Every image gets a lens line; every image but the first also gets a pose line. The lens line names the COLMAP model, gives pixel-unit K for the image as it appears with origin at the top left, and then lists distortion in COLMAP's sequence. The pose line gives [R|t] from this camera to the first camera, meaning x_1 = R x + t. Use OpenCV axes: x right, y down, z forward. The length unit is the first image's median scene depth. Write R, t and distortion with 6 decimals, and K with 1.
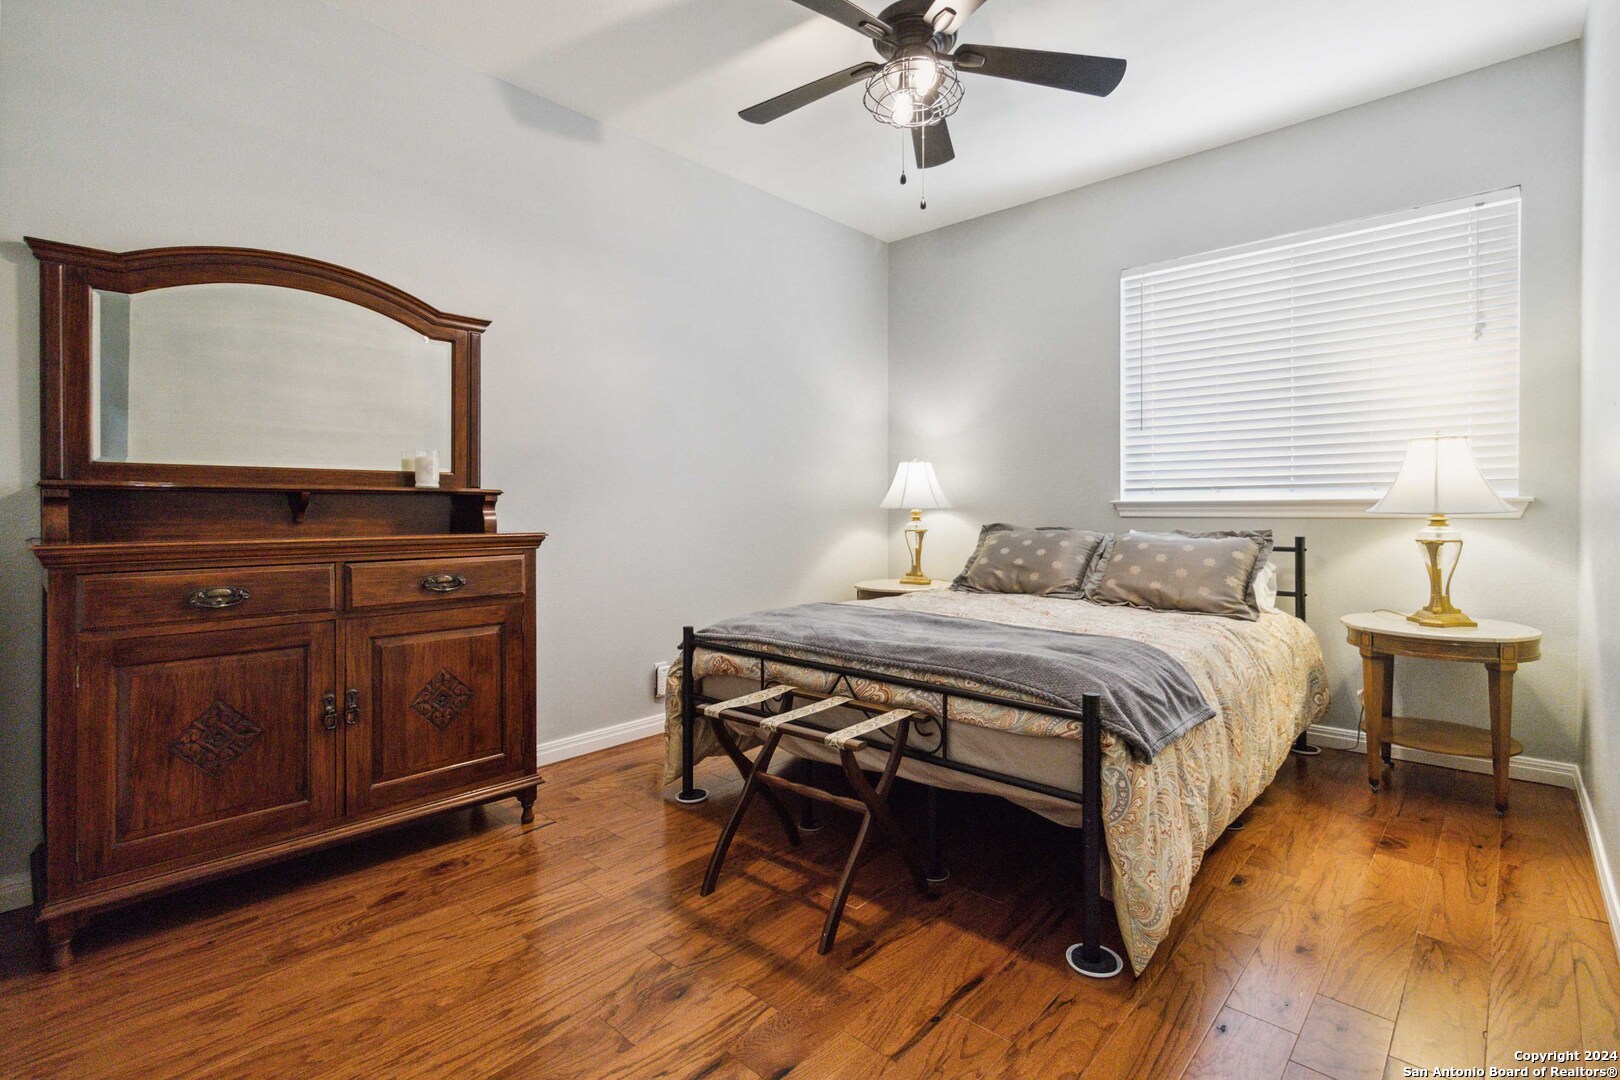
lens RADIAL K [[760.1, 0, 813.0], [0, 760.1, 511.9], [0, 0, 1]] dist [0.002265, 0.000708]
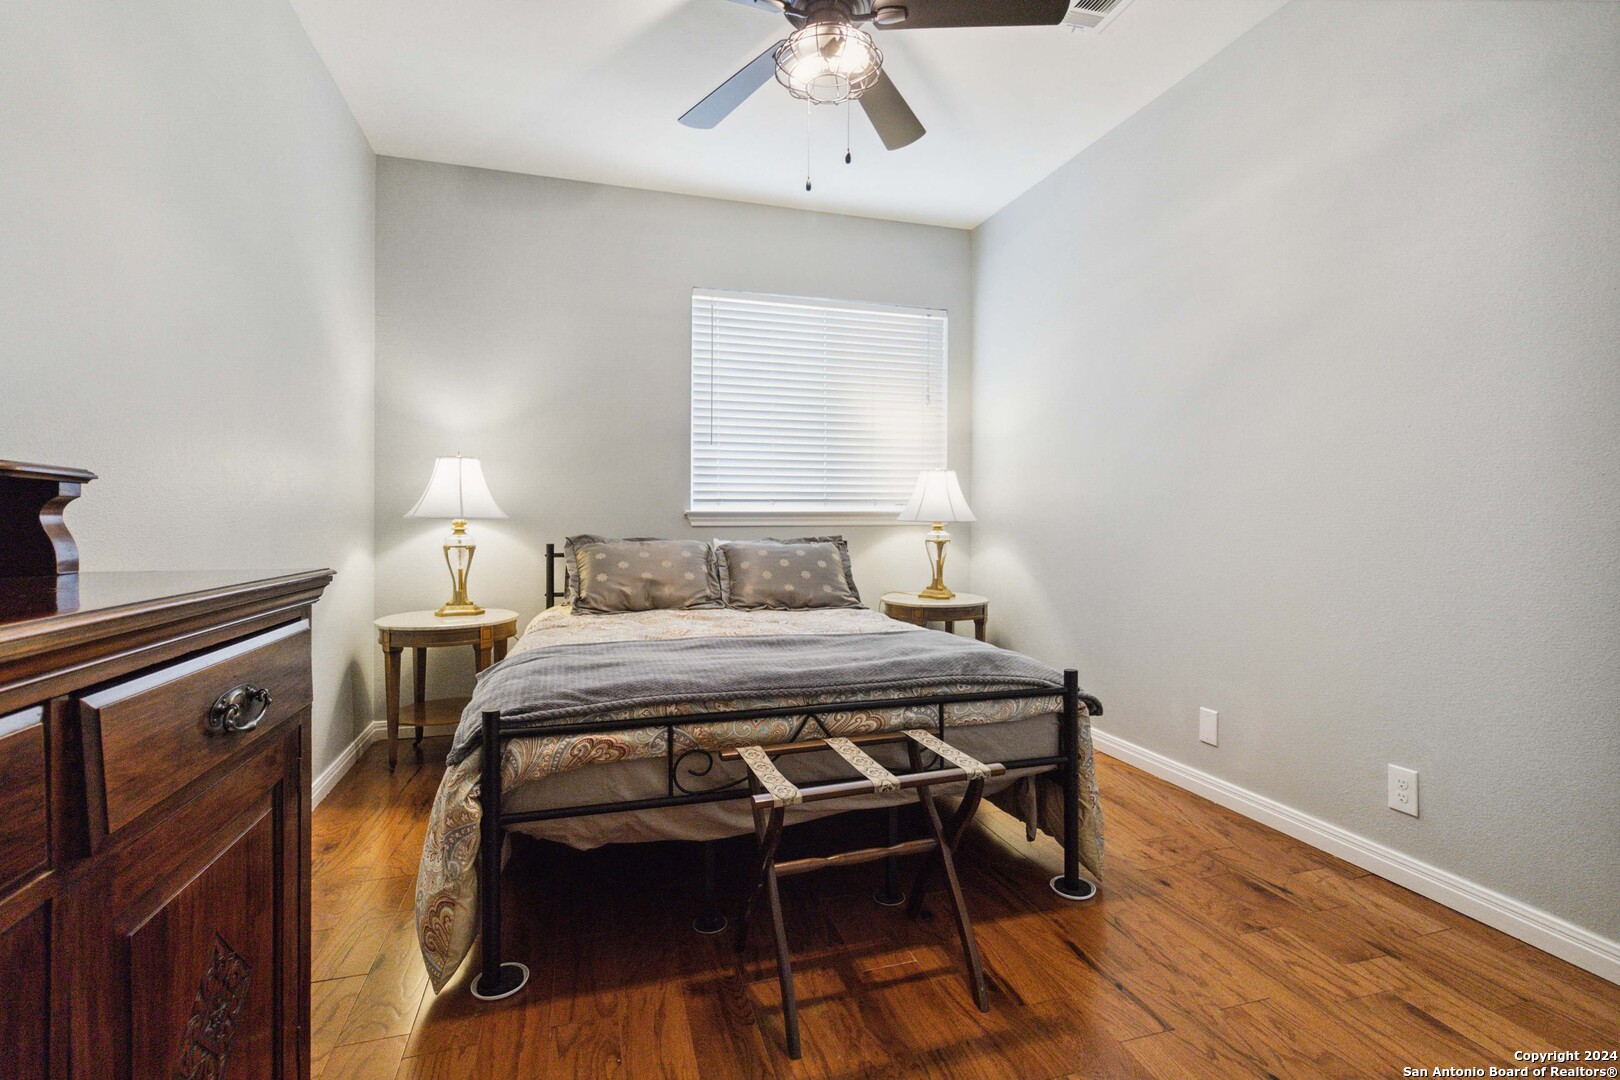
lens RADIAL K [[764.8, 0, 821.2], [0, 764.8, 519.8], [0, 0, 1]] dist [0.002840, 0.000162]
pose [[0.500057, 0.000162, 0.865992, -0.622405], [0.001786, 0.999998, -0.001219, -0.001239], [-0.865990, 0.002157, 0.500056, 0.506961]]
